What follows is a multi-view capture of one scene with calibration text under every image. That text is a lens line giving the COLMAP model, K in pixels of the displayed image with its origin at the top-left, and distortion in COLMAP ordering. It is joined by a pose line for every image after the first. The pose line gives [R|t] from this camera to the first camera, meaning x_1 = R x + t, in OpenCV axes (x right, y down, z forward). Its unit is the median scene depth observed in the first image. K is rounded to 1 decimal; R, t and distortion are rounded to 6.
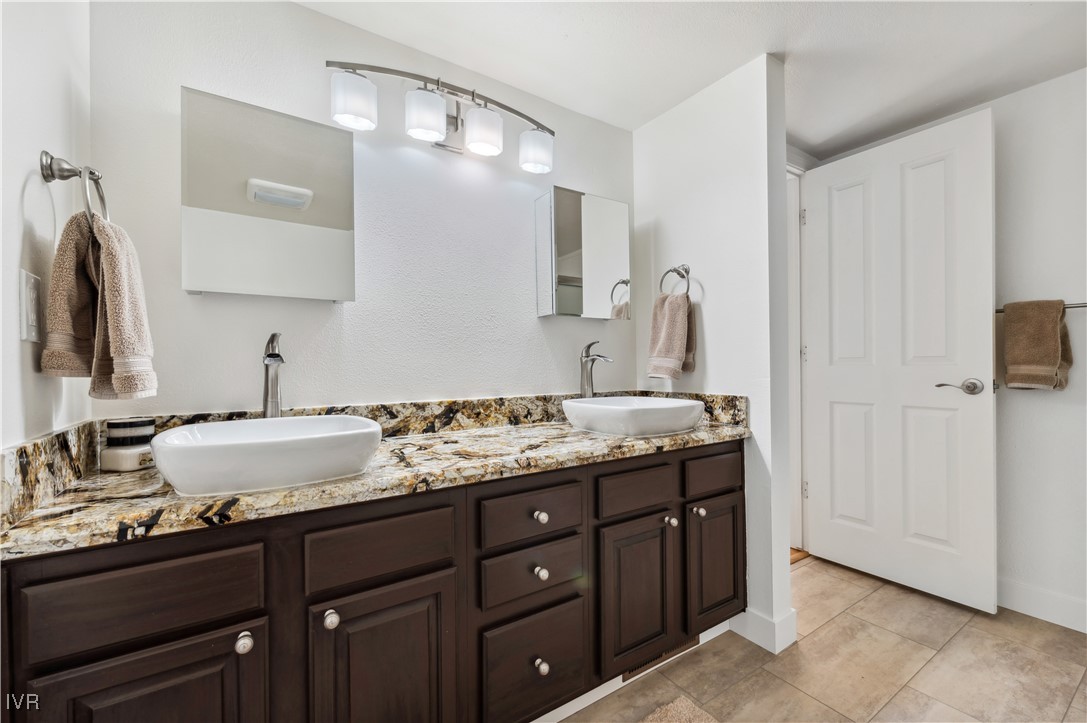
lens RADIAL K [[457.3, 0, 541.5], [0, 457.3, 362.5], [0, 0, 1]] dist [-0.003149, -0.000239]
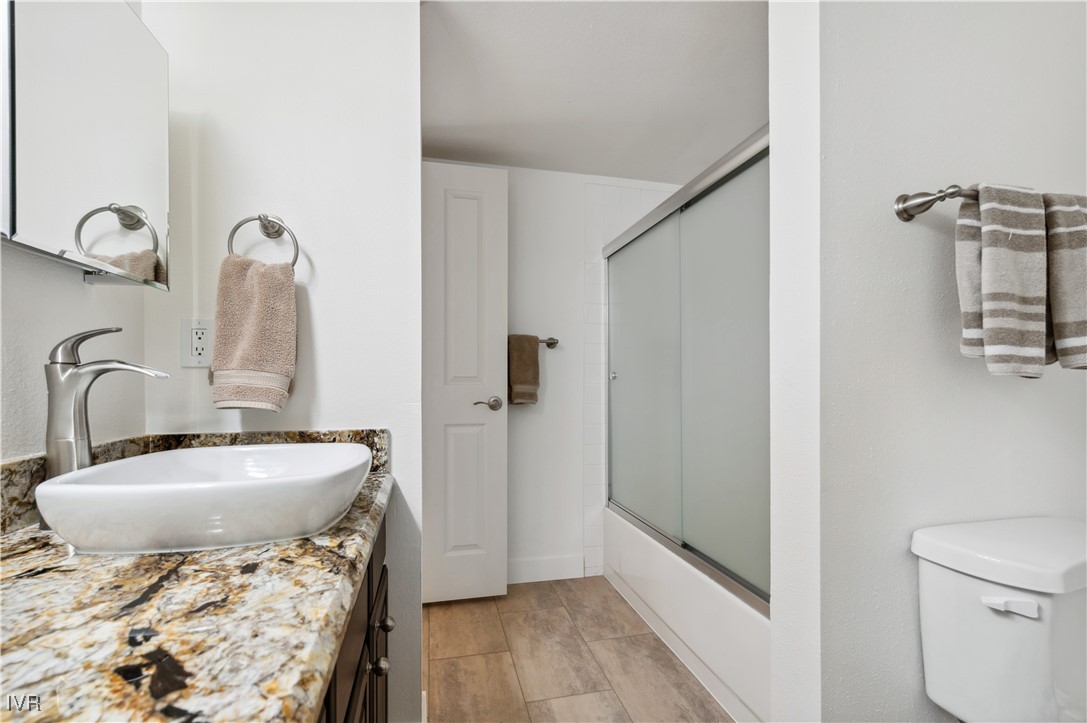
lens RADIAL K [[474.2, 0, 534.4], [0, 474.2, 377.1], [0, 0, 1]] dist [0.002419, 0.000112]
pose [[0.362594, 0.014424, 0.931835, -0.142388], [-0.001069, 0.999886, -0.015061, 0.004296], [-0.931946, 0.004465, 0.362568, 0.477157]]
